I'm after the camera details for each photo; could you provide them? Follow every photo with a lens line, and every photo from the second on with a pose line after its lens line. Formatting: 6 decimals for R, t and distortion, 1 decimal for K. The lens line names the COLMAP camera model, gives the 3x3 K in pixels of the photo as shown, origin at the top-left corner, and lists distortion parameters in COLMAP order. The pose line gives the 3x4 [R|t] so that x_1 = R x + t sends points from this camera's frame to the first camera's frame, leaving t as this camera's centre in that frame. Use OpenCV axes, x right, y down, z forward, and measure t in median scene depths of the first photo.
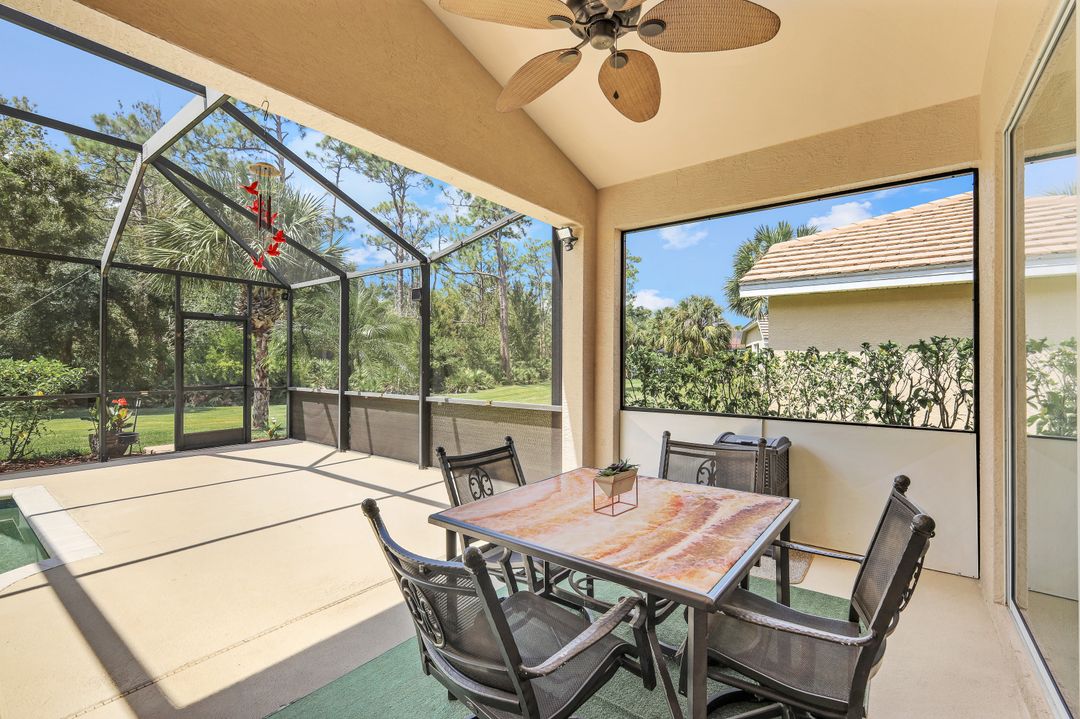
lens RADIAL K [[472.3, 0, 532.3], [0, 472.3, 364.2], [0, 0, 1]] dist [-0.000740, 0.001955]
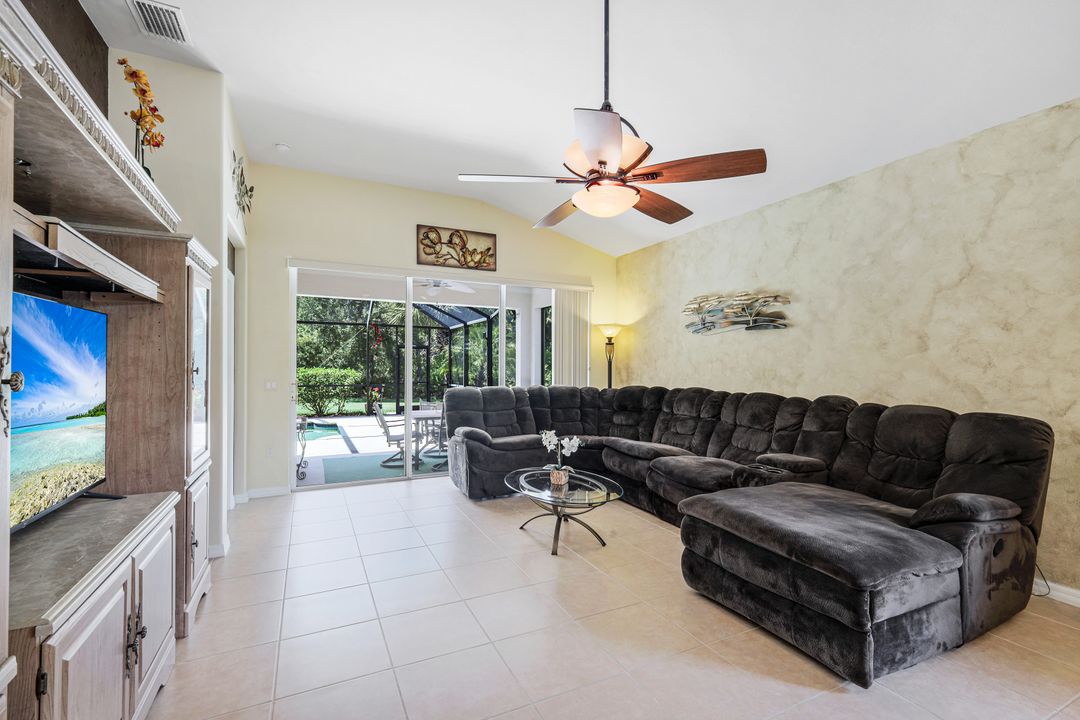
lens RADIAL K [[475.0, 0, 536.1], [0, 475.0, 365.3], [0, 0, 1]] dist [0.000652, -0.000574]
pose [[0.896094, -0.002183, -0.443860, 2.391244], [-0.002263, 0.999952, -0.009487, -0.024134], [0.443859, 0.009506, 0.896046, -1.959394]]
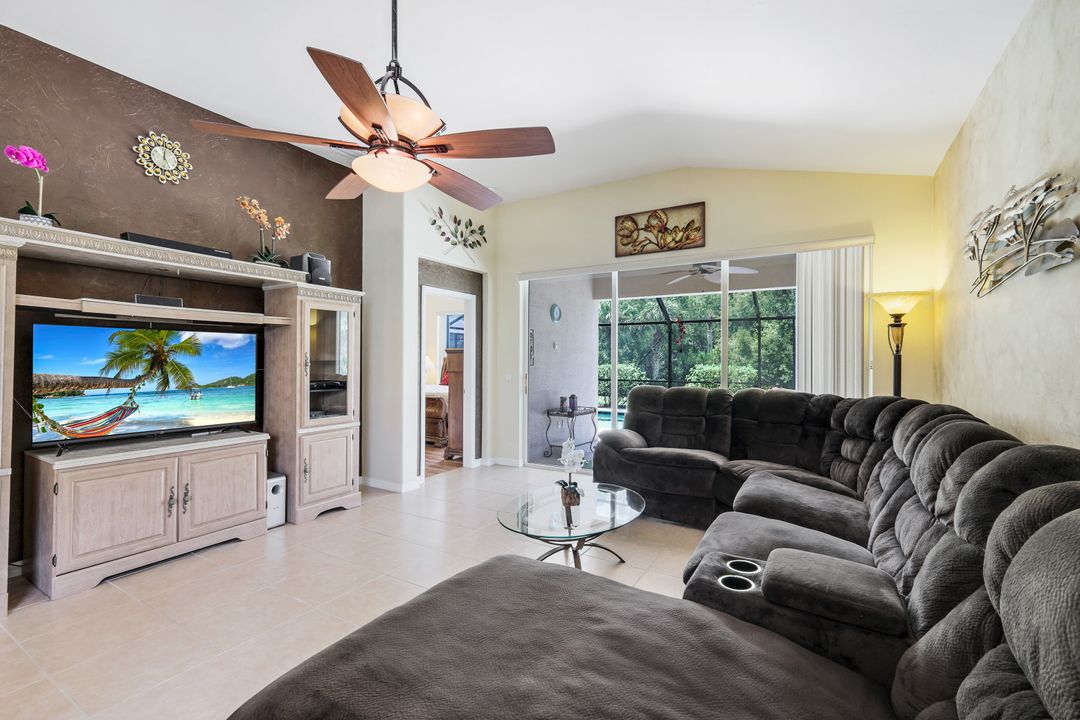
lens RADIAL K [[475.0, 0, 546.7], [0, 475.0, 356.1], [0, 0, 1]] dist [0.000652, -0.000574]
pose [[0.135176, -0.017570, -0.990666, 3.131859], [-0.007097, 0.999800, -0.018701, -0.027673], [0.990796, 0.009558, 0.135025, -0.557452]]
